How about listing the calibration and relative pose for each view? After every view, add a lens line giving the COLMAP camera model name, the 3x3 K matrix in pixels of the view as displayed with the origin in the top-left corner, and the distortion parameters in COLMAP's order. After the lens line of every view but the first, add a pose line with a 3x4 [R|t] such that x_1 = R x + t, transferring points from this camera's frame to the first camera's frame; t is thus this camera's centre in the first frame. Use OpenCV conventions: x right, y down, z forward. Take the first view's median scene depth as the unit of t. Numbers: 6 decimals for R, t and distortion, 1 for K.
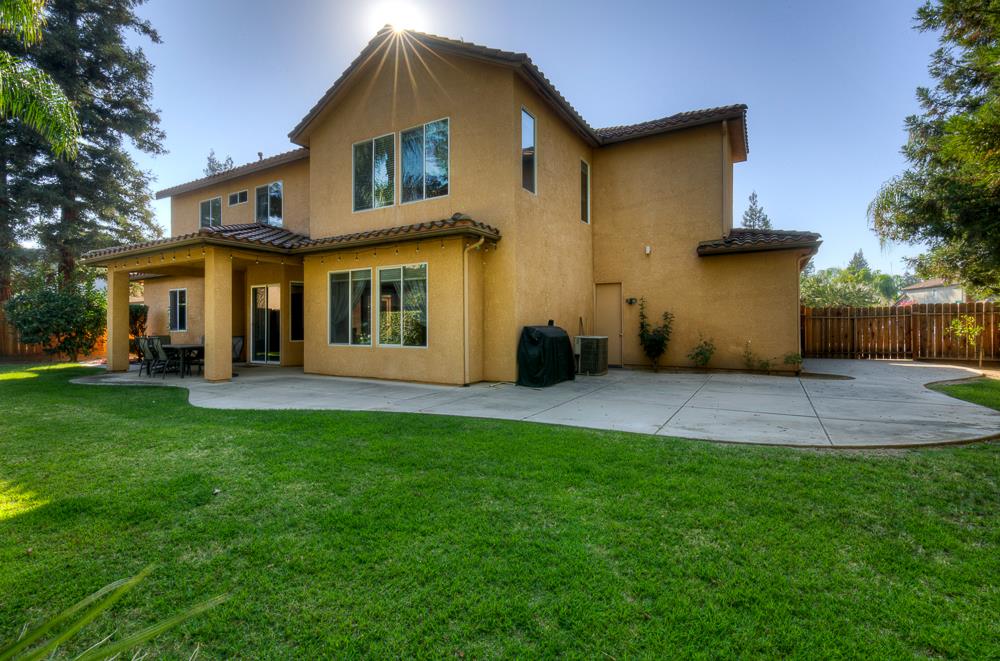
lens RADIAL K [[450.1, 0, 510.8], [0, 450.1, 316.7], [0, 0, 1]] dist [0.002685, 0.000698]
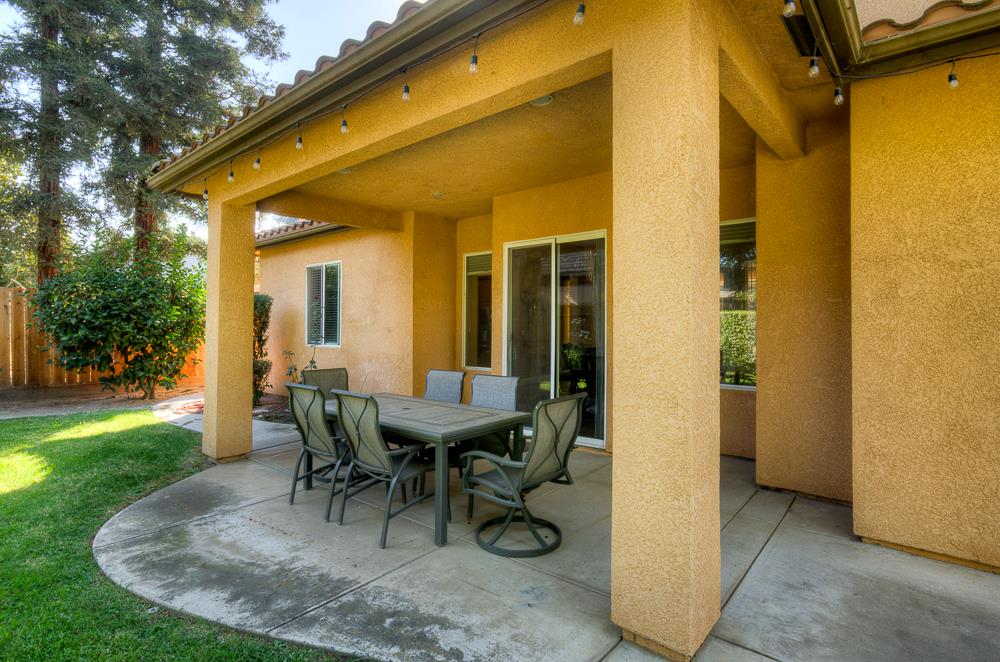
lens RADIAL K [[513.5, 0, 498.0], [0, 513.5, 310.9], [0, 0, 1]] dist [-0.002463, -0.000398]
pose [[0.979683, 0.000574, -0.200549, -0.434111], [-0.003830, 0.999867, -0.015849, 0.000354], [0.200514, 0.016295, 0.979555, 0.479952]]
